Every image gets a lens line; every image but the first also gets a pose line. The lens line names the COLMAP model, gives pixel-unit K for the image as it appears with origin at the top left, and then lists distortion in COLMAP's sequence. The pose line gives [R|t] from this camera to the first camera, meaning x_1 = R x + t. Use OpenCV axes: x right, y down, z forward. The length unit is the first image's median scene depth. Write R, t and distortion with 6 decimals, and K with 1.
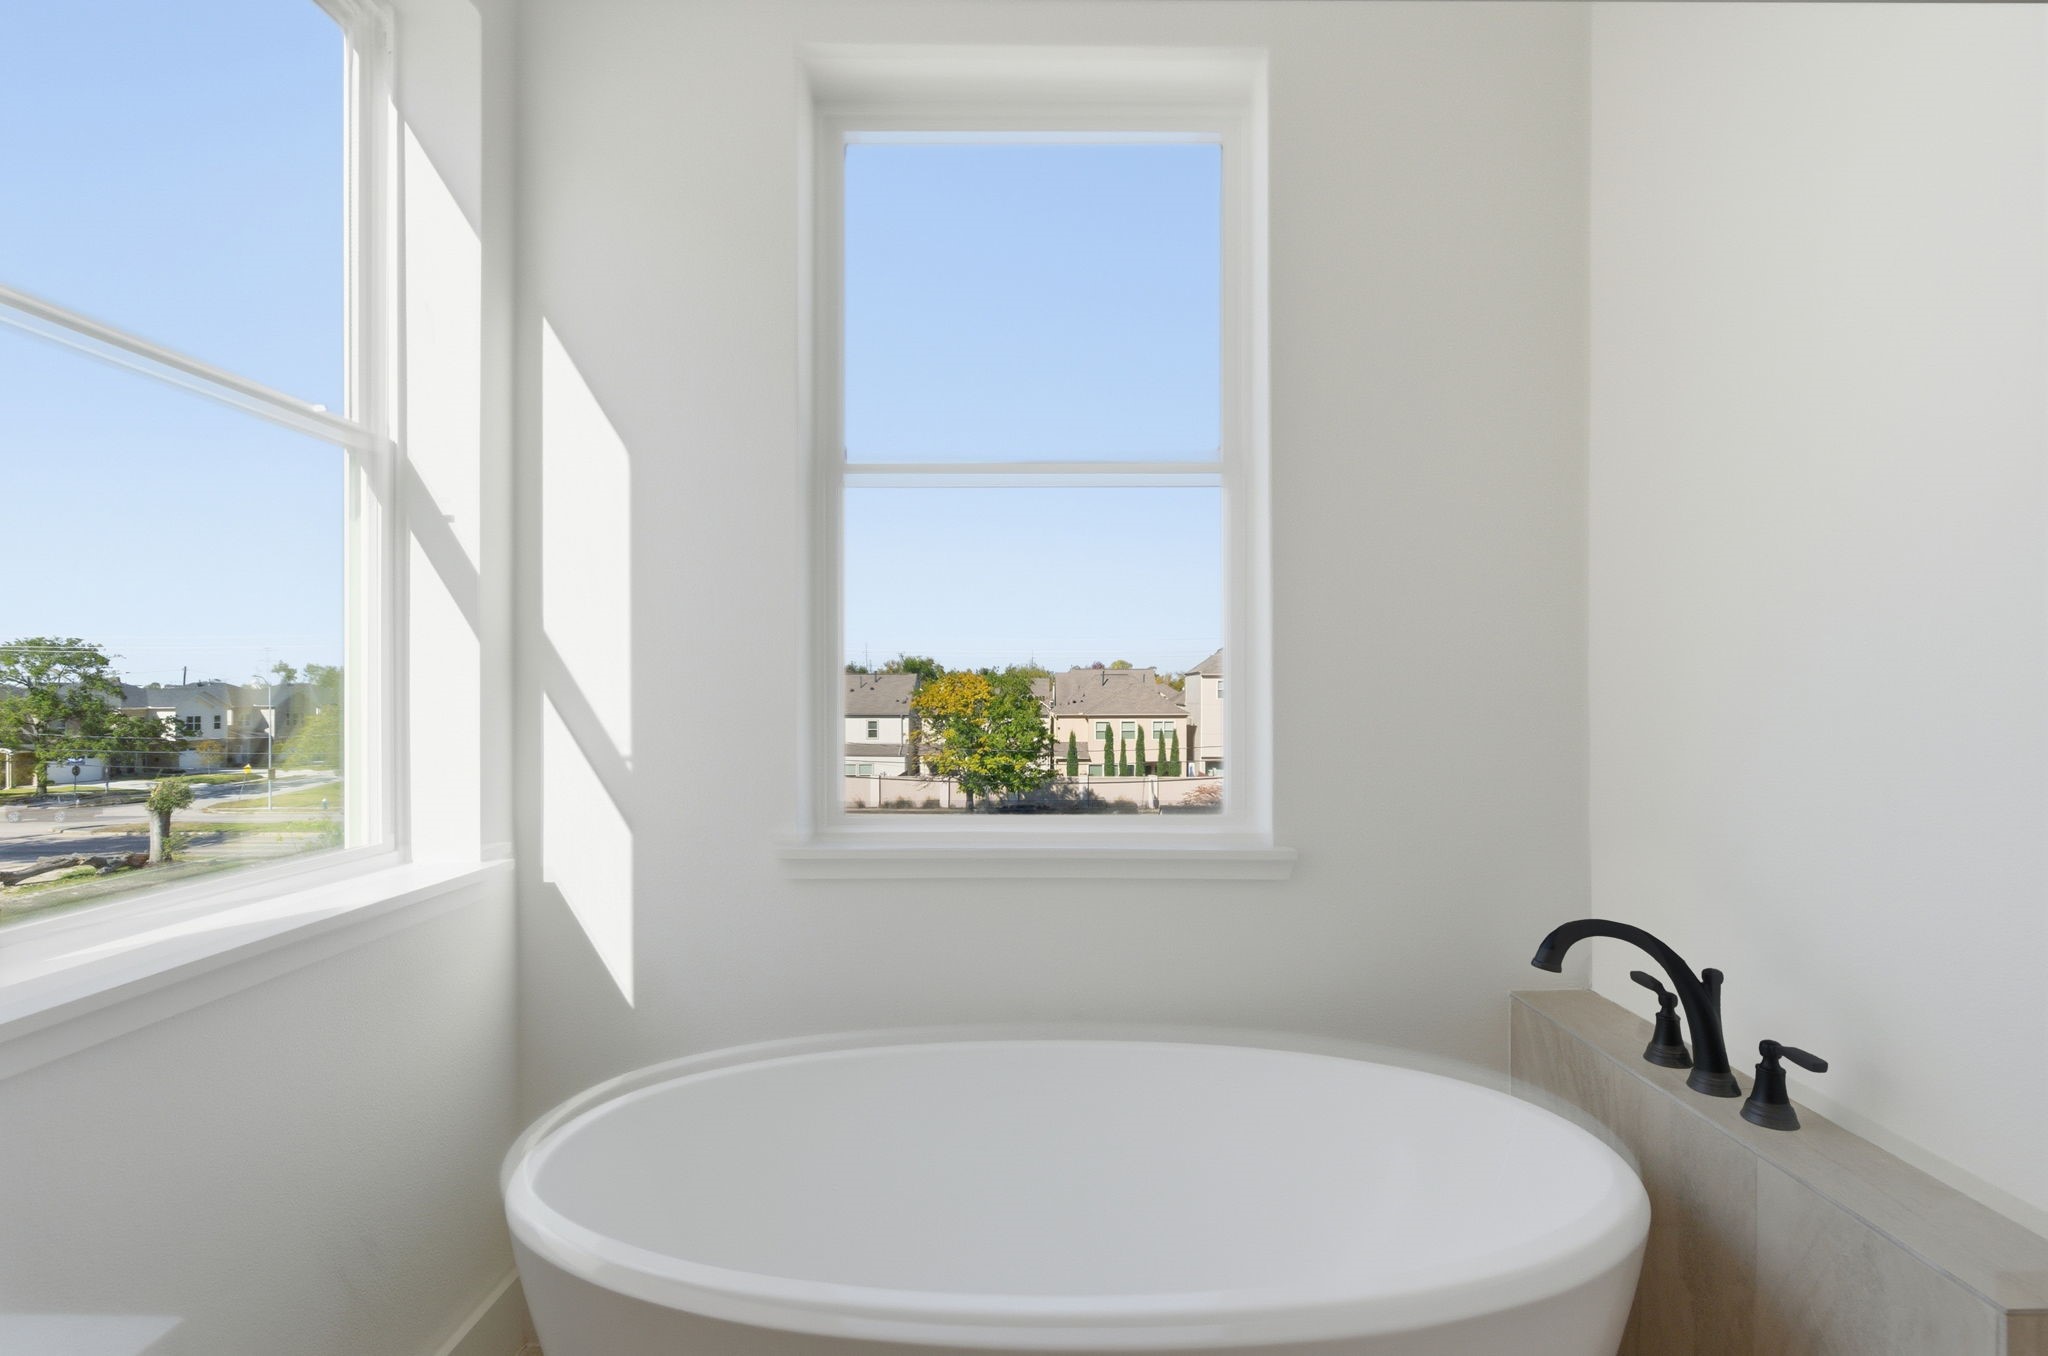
lens RADIAL K [[976.5, 0, 1038.1], [0, 976.5, 695.3], [0, 0, 1]] dist [-0.001851, 0.000059]
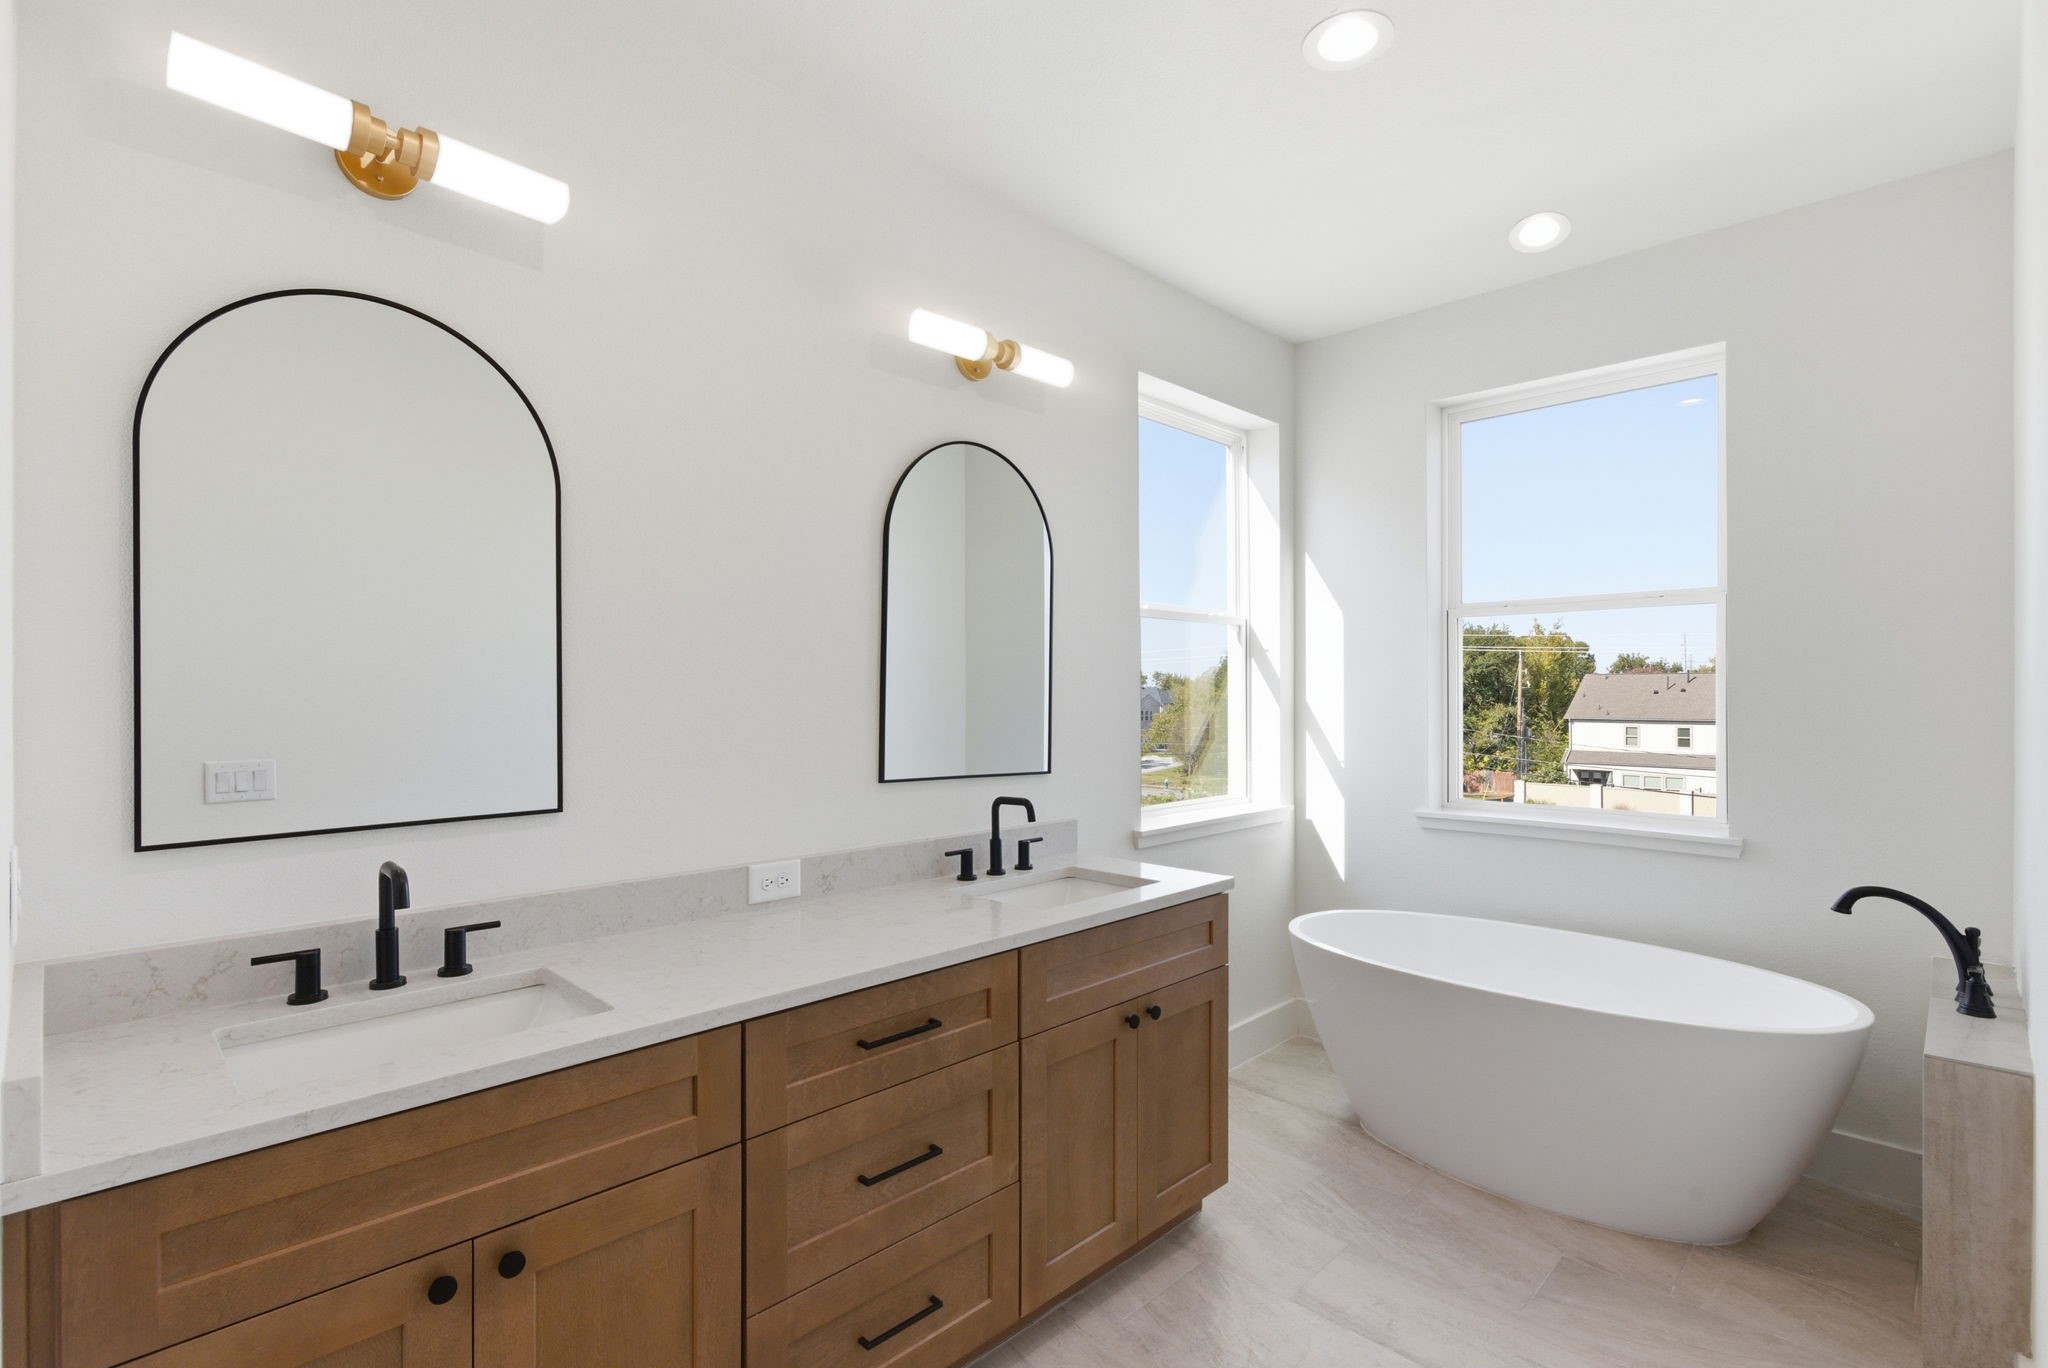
lens RADIAL K [[959.8, 0, 1036.6], [0, 959.8, 695.0], [0, 0, 1]] dist [0.001229, 0.000506]
pose [[0.721526, -0.000416, -0.692387, 0.525717], [-0.001004, 0.999998, -0.001648, -0.074643], [0.692387, 0.001884, 0.721524, -0.931486]]
